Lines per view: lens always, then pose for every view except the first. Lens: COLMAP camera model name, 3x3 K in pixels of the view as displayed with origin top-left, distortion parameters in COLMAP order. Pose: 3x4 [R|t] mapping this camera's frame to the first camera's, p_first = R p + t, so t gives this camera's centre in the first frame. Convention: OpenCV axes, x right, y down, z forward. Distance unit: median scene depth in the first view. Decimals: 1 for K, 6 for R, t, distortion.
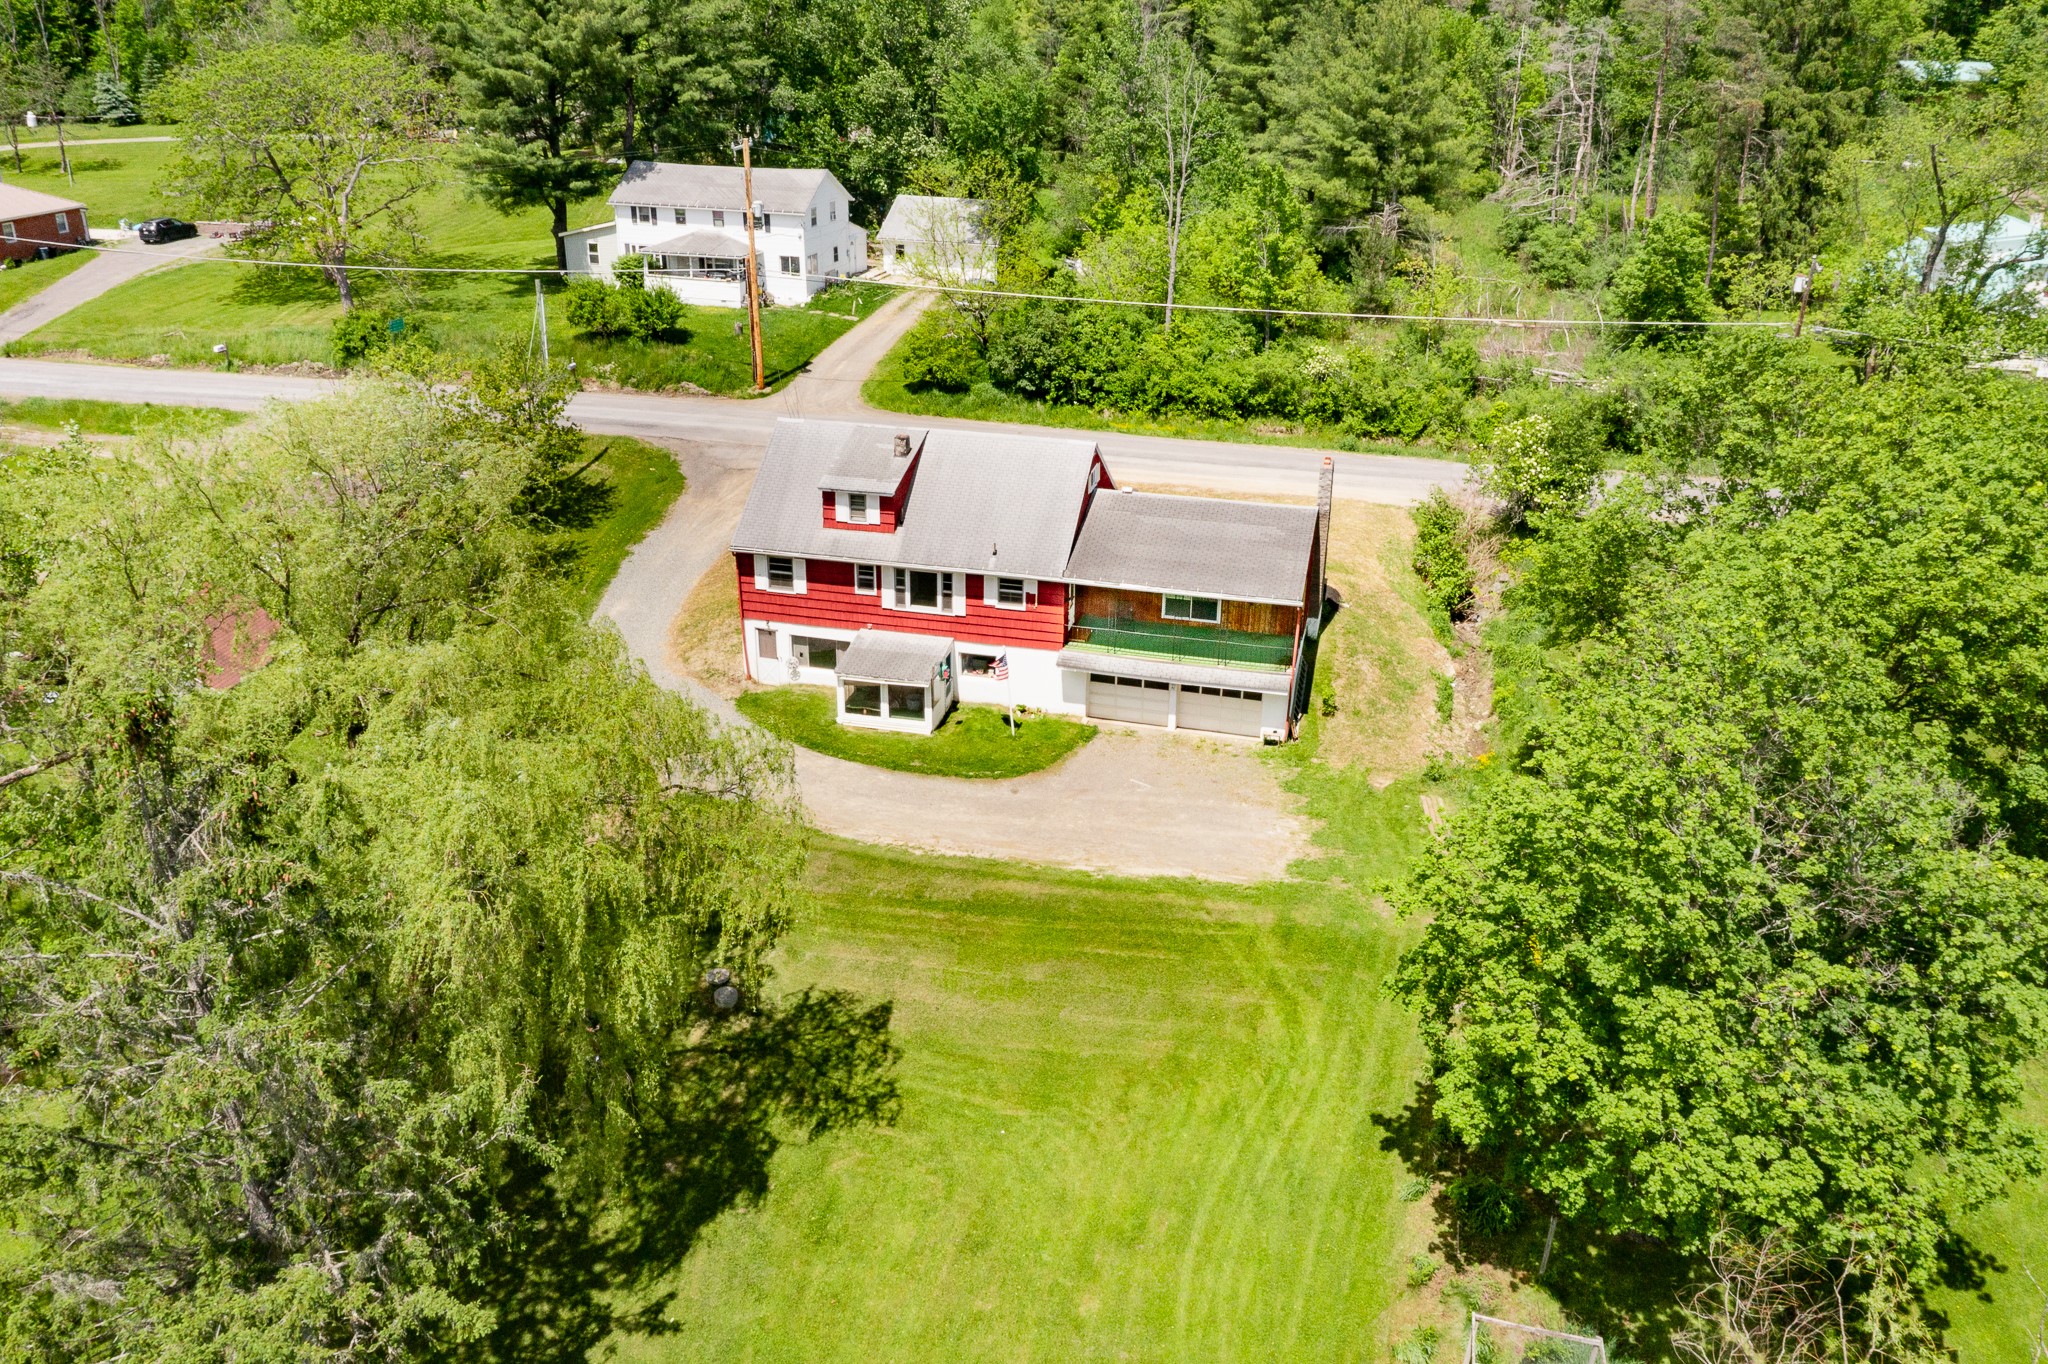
lens RADIAL K [[1651.6, 0, 1024.0], [0, 1651.6, 682.0], [0, 0, 1]] dist [-0.011289, -0.005803]
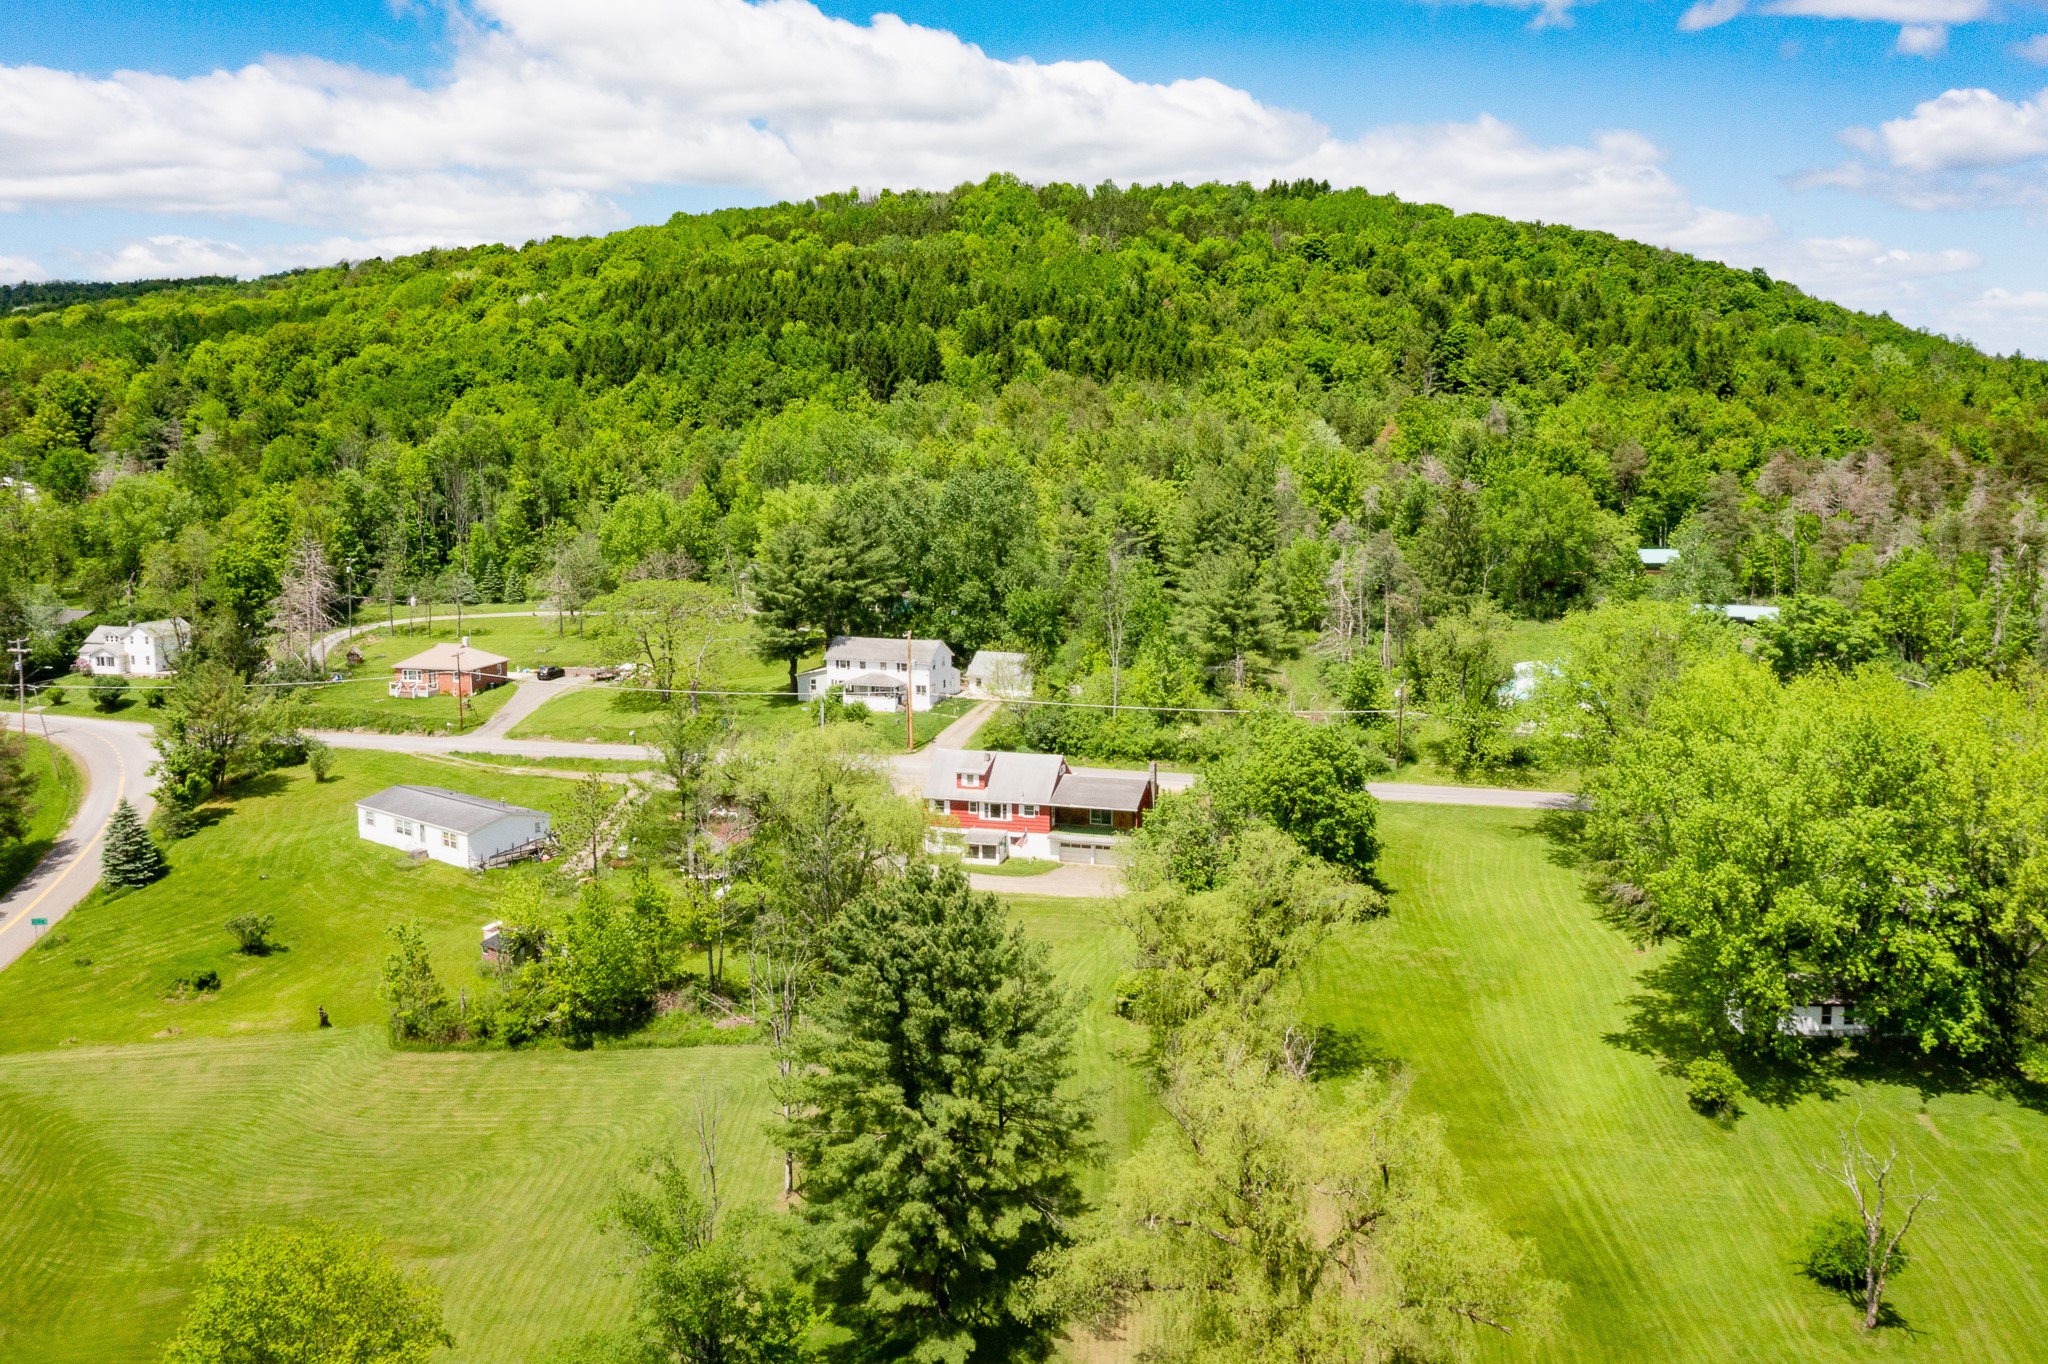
lens RADIAL K [[1651.6, 0, 1024.0], [0, 1651.6, 682.0], [0, 0, 1]] dist [-0.011289, -0.005803]
pose [[0.999413, -0.010073, -0.032750, 0.038565], [0.001617, 0.968614, -0.248564, 0.214533], [0.034226, 0.248365, 0.968062, -0.850790]]
